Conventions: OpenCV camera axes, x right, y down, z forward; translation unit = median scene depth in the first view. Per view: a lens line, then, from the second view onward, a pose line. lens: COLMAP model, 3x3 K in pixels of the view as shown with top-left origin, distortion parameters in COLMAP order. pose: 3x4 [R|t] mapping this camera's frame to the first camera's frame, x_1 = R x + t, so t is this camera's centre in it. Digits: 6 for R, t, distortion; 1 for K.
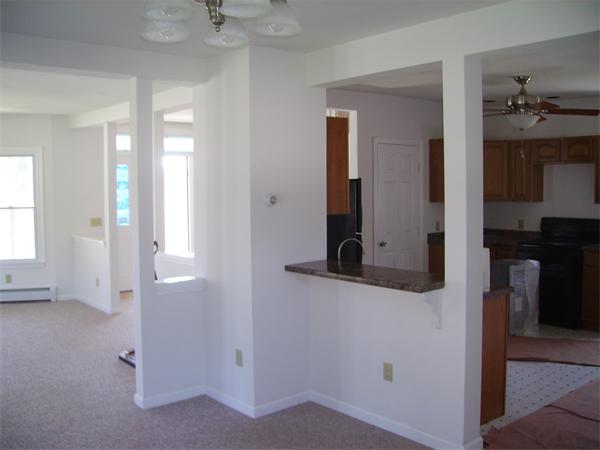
lens RADIAL K [[599.4, 0, 300.0], [0, 599.4, 225.0], [0, 0, 1]] dist [-0.127578, 0.040879]
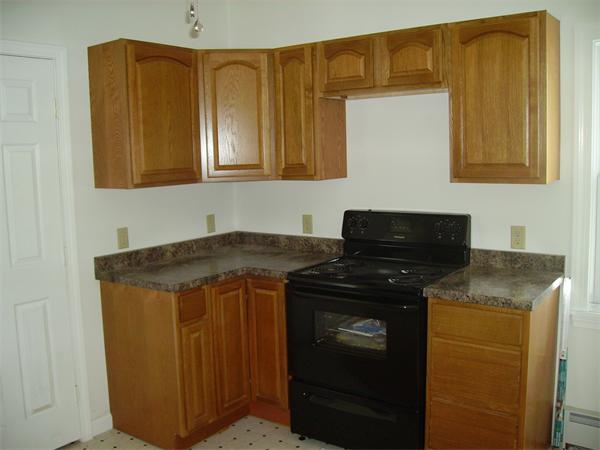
lens RADIAL K [[599.4, 0, 300.0], [0, 599.4, 225.0], [0, 0, 1]] dist [-0.127578, 0.040879]
pose [[0.972837, -0.045767, 0.226924, 0.265039], [0.033757, 0.997830, 0.056528, -0.030211], [-0.229018, -0.047332, 0.972271, 0.532311]]
